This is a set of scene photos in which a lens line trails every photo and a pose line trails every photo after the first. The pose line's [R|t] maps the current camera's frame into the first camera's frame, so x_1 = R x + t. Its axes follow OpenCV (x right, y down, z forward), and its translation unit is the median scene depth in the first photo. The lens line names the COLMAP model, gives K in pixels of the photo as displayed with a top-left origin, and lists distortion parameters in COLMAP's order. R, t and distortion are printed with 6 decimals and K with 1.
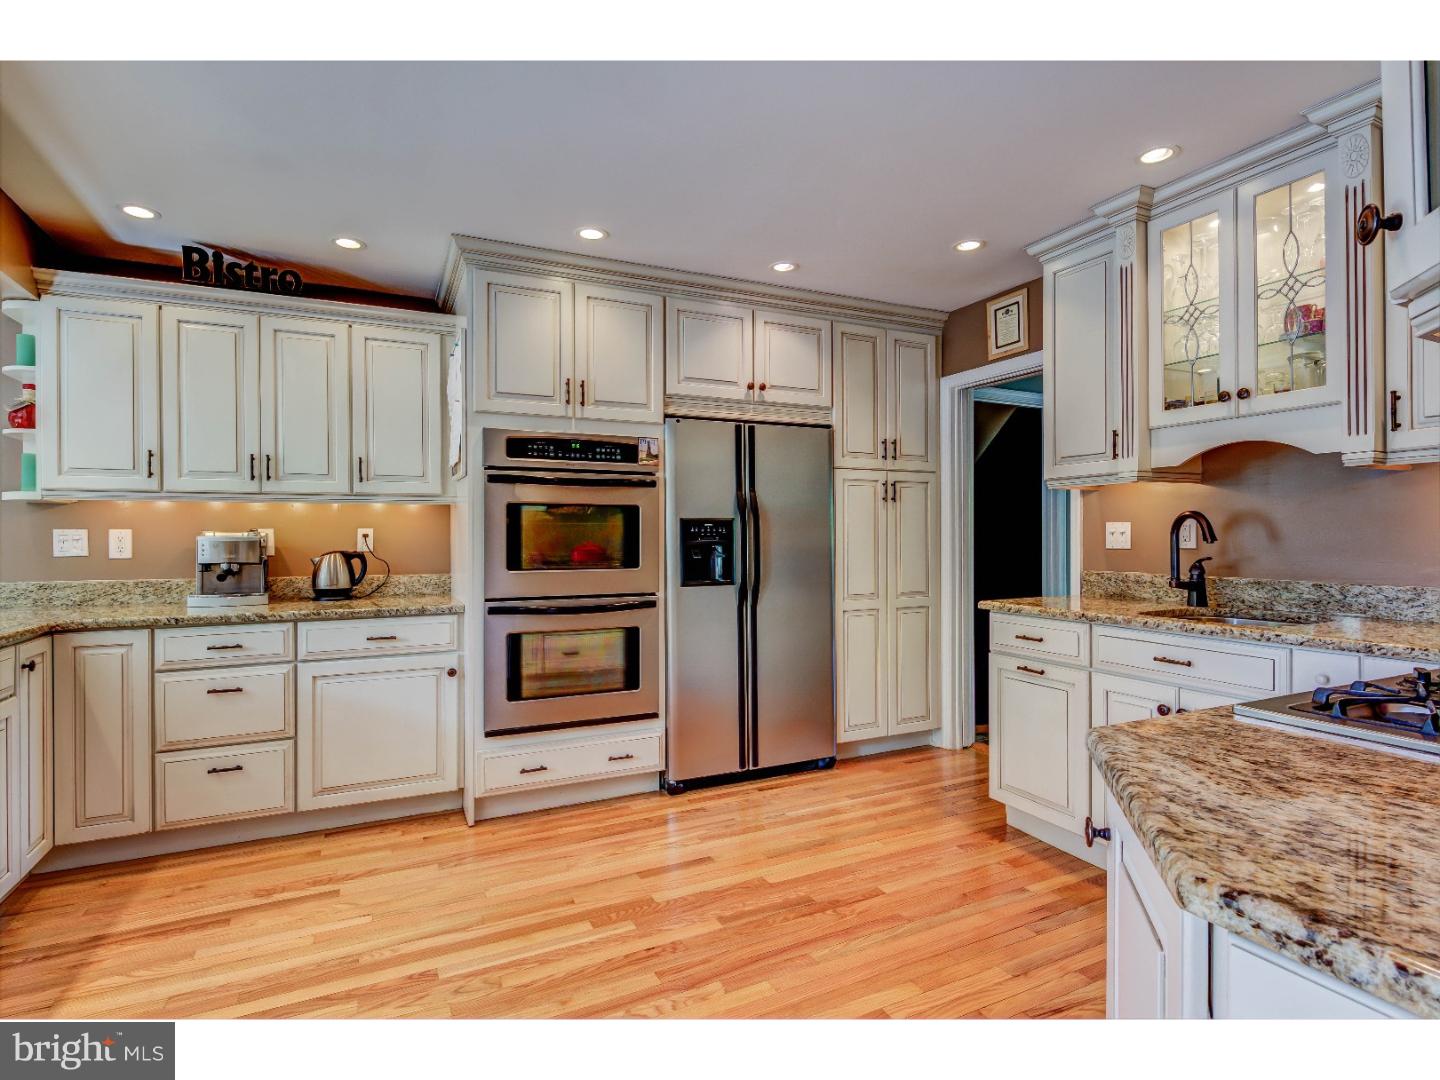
lens RADIAL K [[730.9, 0, 717.0], [0, 730.9, 538.3], [0, 0, 1]] dist [0.008448, -0.008490]
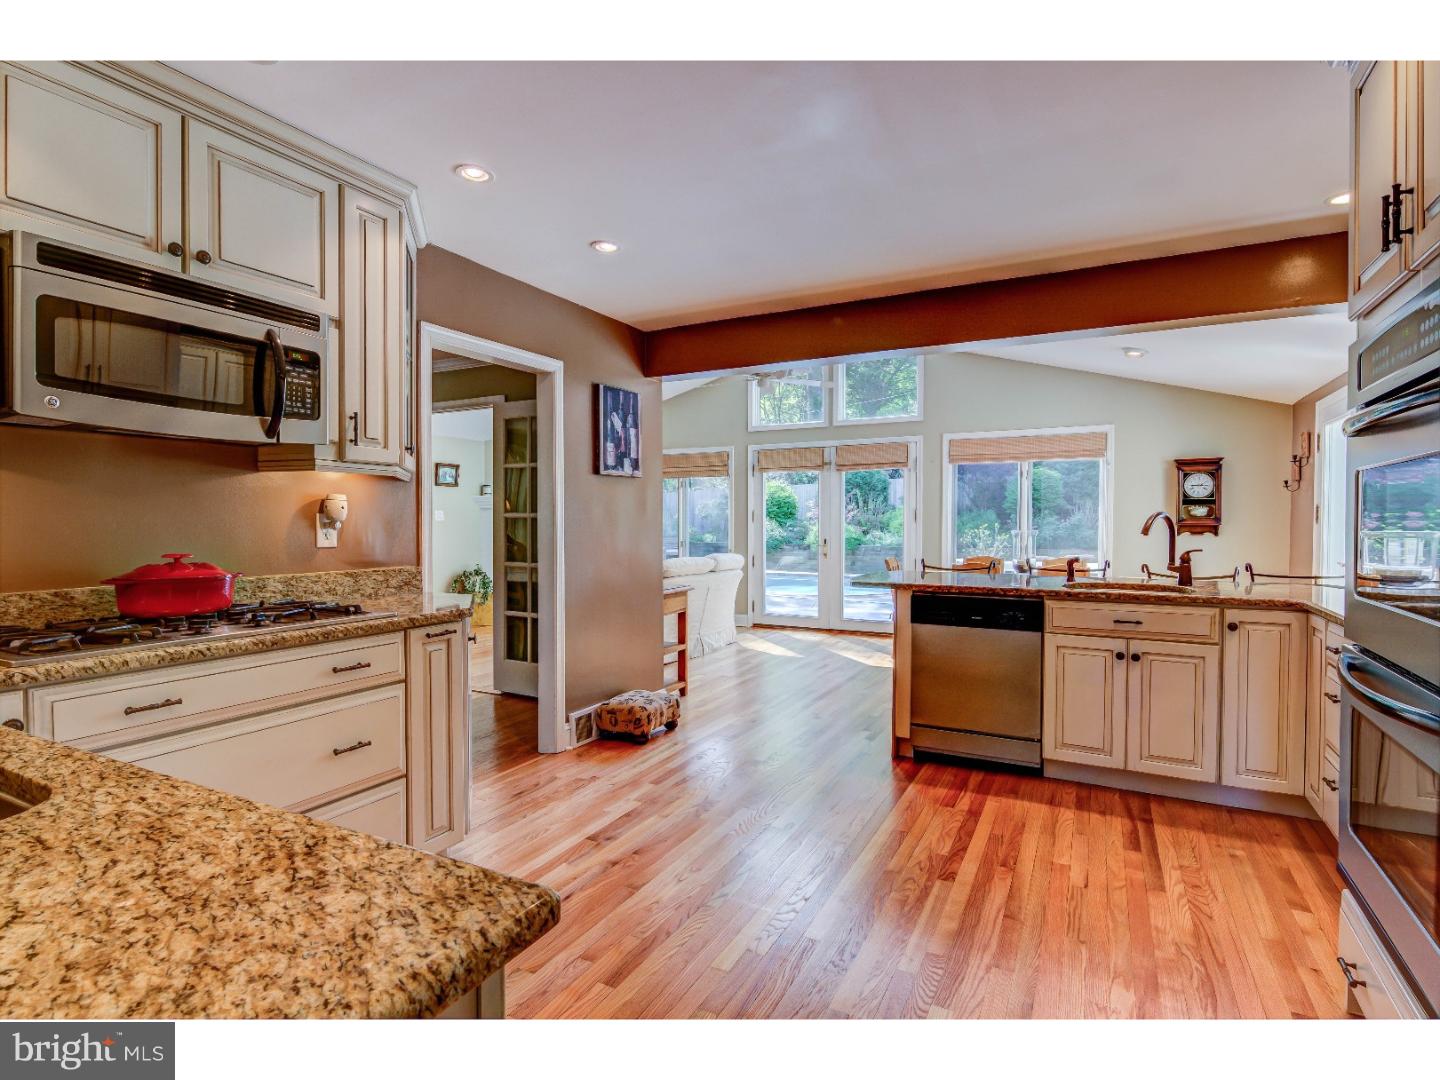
lens RADIAL K [[730.9, 0, 715.9], [0, 730.9, 534.9], [0, 0, 1]] dist [0.008448, -0.008490]
pose [[-0.809238, 0.015519, -0.587277, 0.397623], [0.001484, 0.999702, 0.024372, -0.015622], [0.587480, 0.018851, -0.809019, 1.066010]]
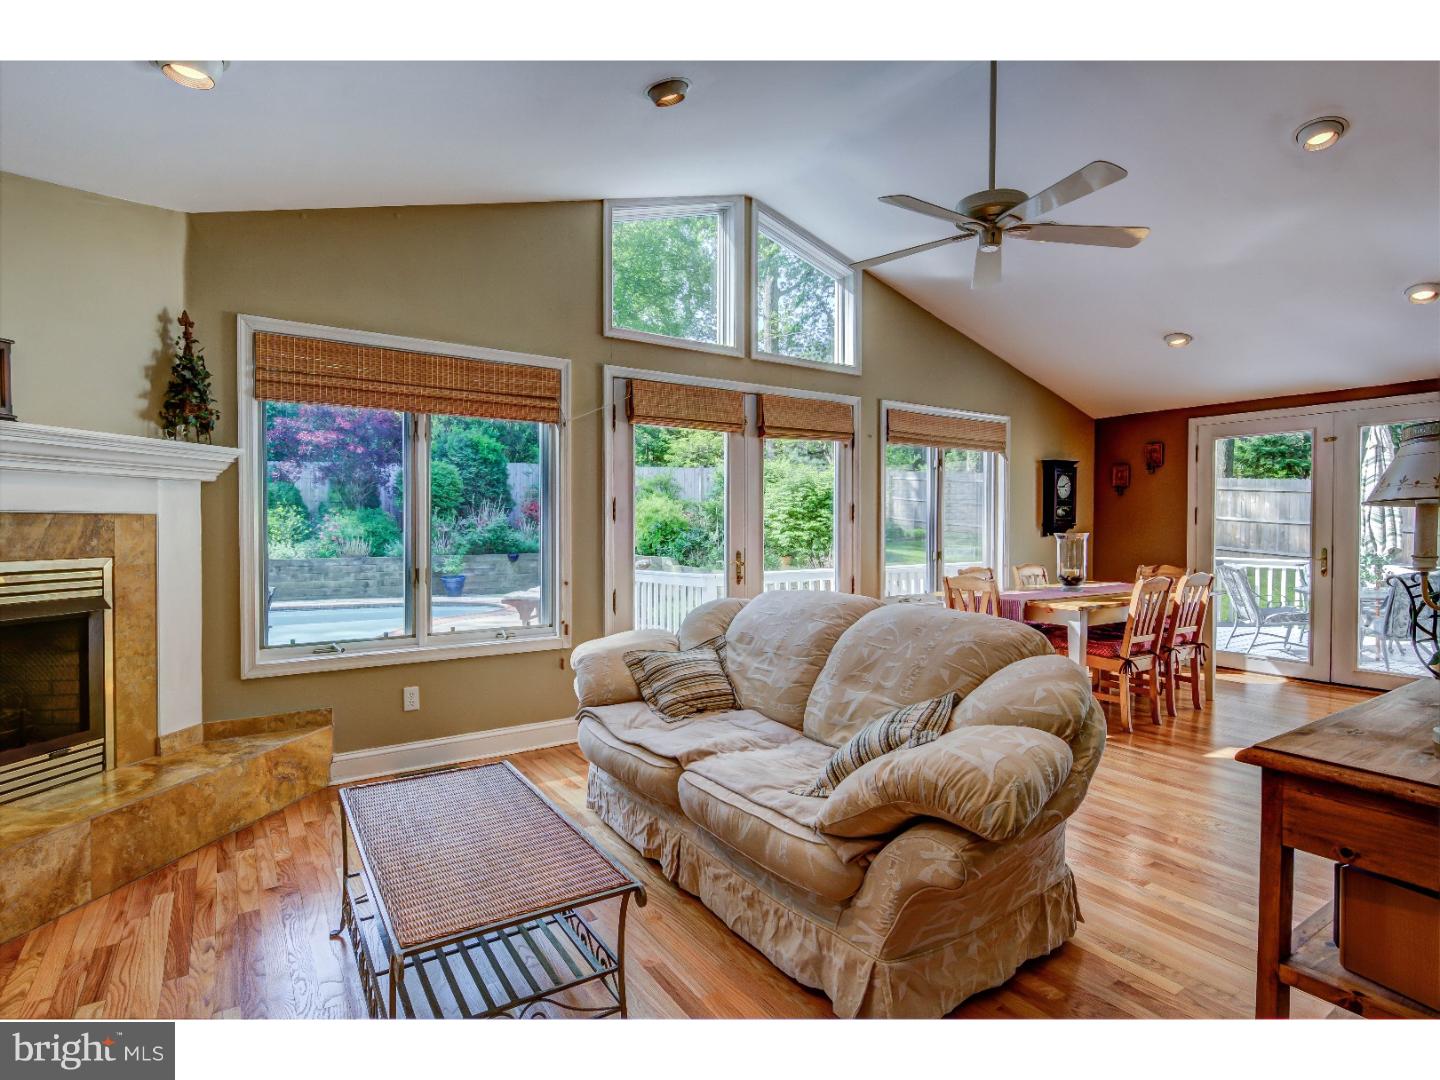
lens RADIAL K [[730.9, 0, 719.5], [0, 730.9, 537.8], [0, 0, 1]] dist [0.008448, -0.008490]
pose [[0.134653, 0.023603, -0.990612, 0.063361], [-0.005516, 0.999719, 0.023070, -0.001028], [0.990877, 0.002358, 0.134746, -0.906173]]
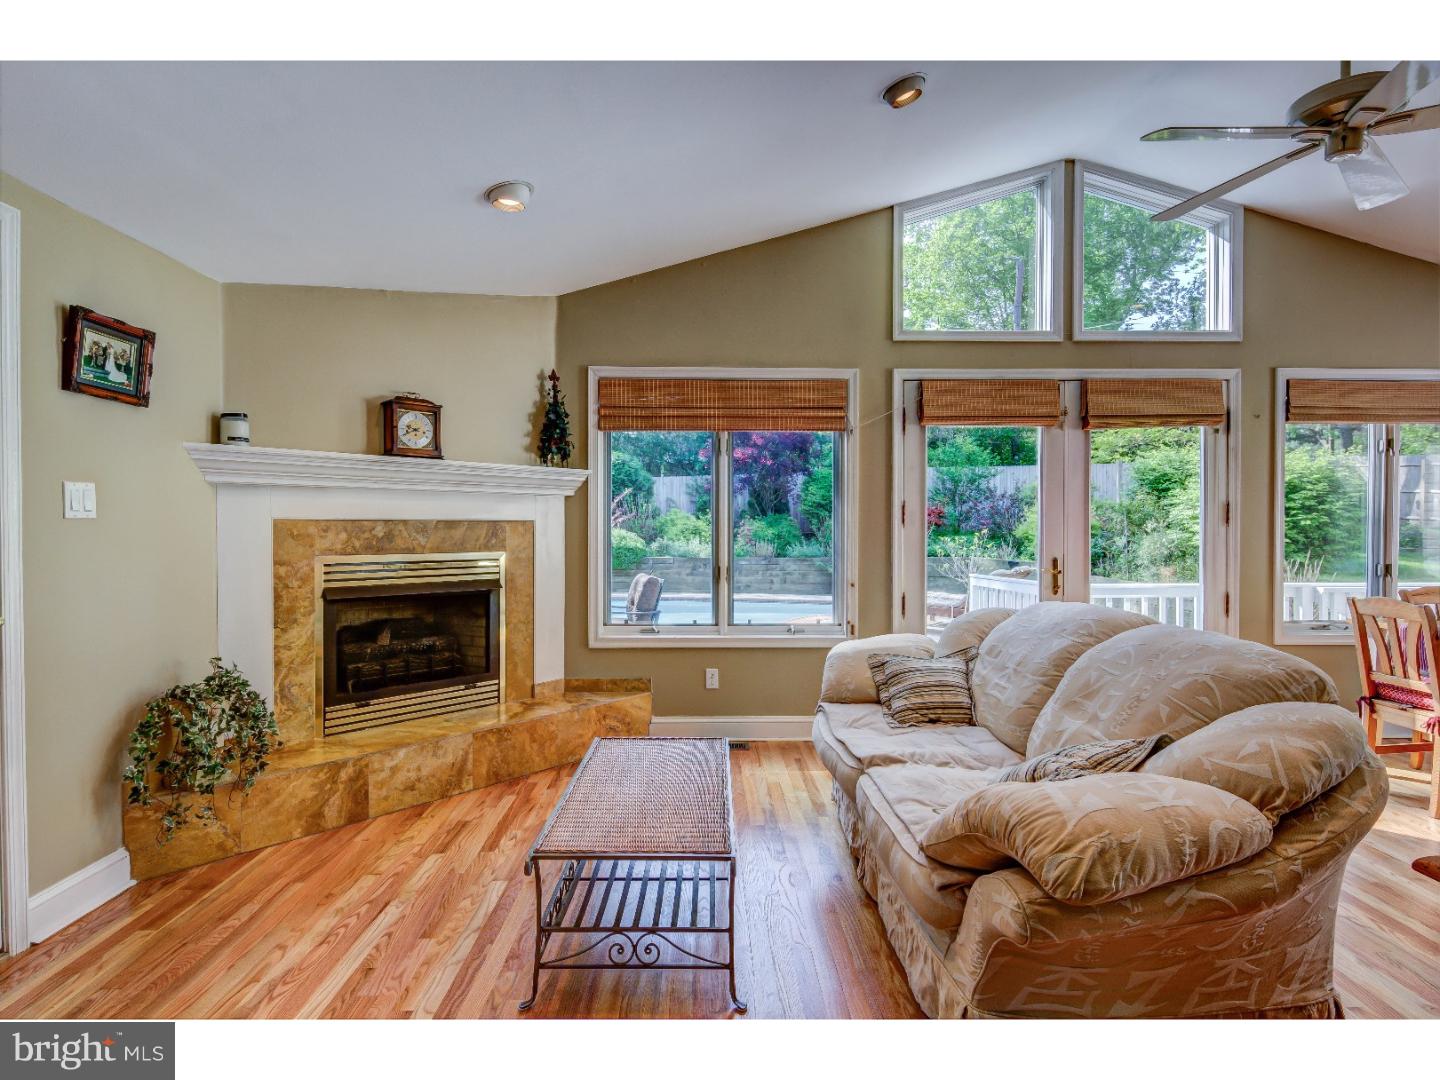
lens RADIAL K [[730.9, 0, 716.3], [0, 730.9, 537.8], [0, 0, 1]] dist [0.008448, -0.008490]
pose [[-0.420127, 0.017525, -0.907296, 0.064542], [-0.001170, 0.999802, 0.019853, -0.001636], [0.907465, 0.009403, -0.420023, -0.681751]]
